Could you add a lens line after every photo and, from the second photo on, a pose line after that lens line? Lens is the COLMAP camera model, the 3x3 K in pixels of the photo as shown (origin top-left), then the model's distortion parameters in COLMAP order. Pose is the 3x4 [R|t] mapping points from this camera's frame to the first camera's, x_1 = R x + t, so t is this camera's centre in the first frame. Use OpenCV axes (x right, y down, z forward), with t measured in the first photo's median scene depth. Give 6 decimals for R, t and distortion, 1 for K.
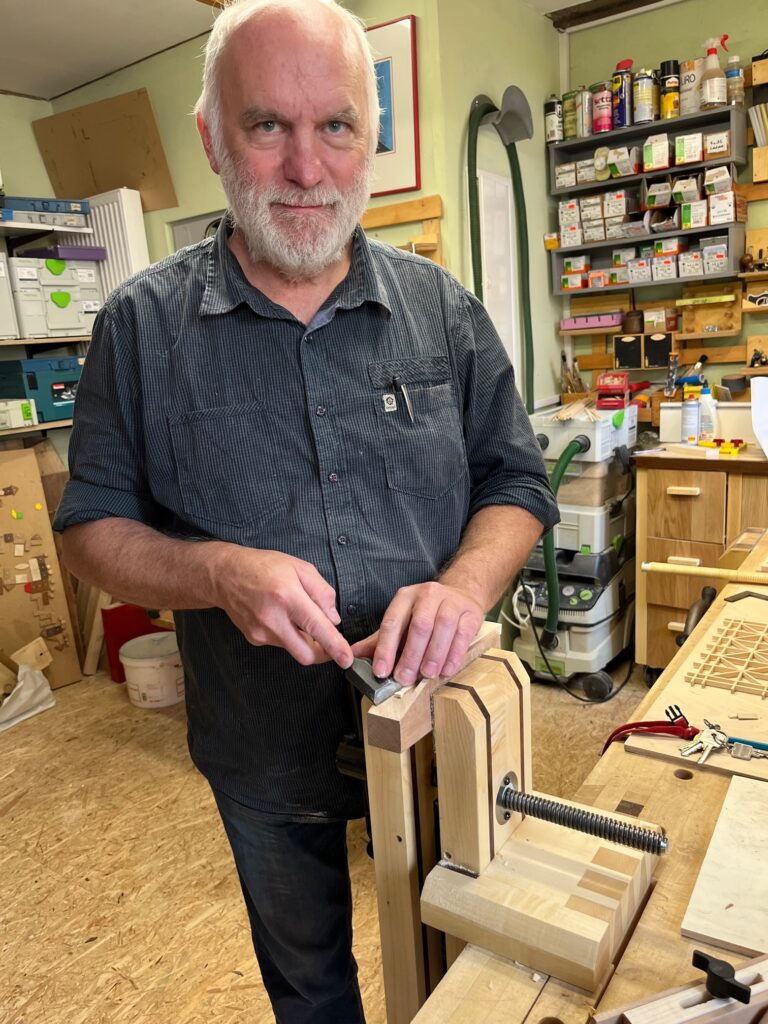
lens RADIAL K [[785.9, 0, 387.6], [0, 785.9, 501.0], [0, 0, 1]] dist [0.034434, -0.071569]
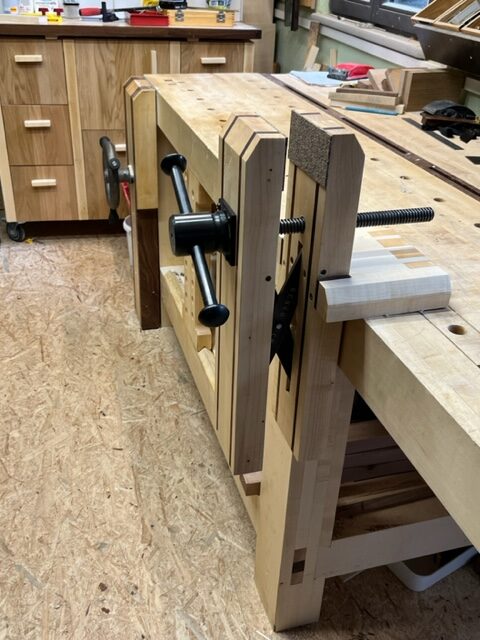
lens RADIAL K [[659.1, 0, 242.2], [0, 659.1, 323.8], [0, 0, 1]] dist [0.000793, 0.000000]
pose [[0.629772, -0.312779, 0.711025, -0.216520], [0.077865, 0.936158, 0.342848, 0.042381], [-0.772867, -0.160552, 0.613921, 0.120385]]
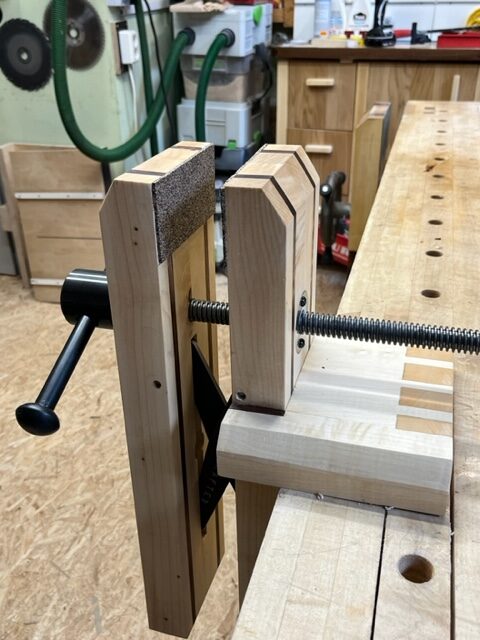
lens RADIAL K [[659.1, 0, 225.4], [0, 659.1, 318.4], [0, 0, 1]] dist [0.000793, 0.000000]
pose [[0.956857, -0.104023, 0.271300, -0.031024], [0.028758, 0.963038, 0.267825, 0.053049], [-0.289132, -0.248468, 0.924482, 0.110366]]
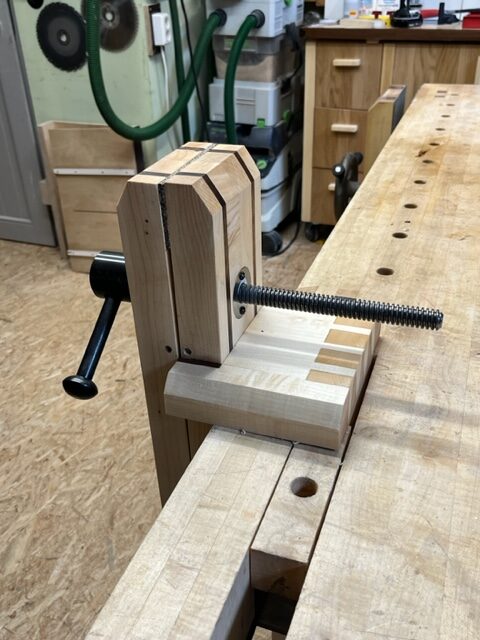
lens RADIAL K [[659.1, 0, 224.6], [0, 659.1, 314.4], [0, 0, 1]] dist [0.000793, 0.000000]
pose [[0.975970, -0.089502, 0.198675, -0.010293], [0.026806, 0.954142, 0.298150, 0.043899], [-0.216249, -0.285660, 0.933614, 0.062667]]
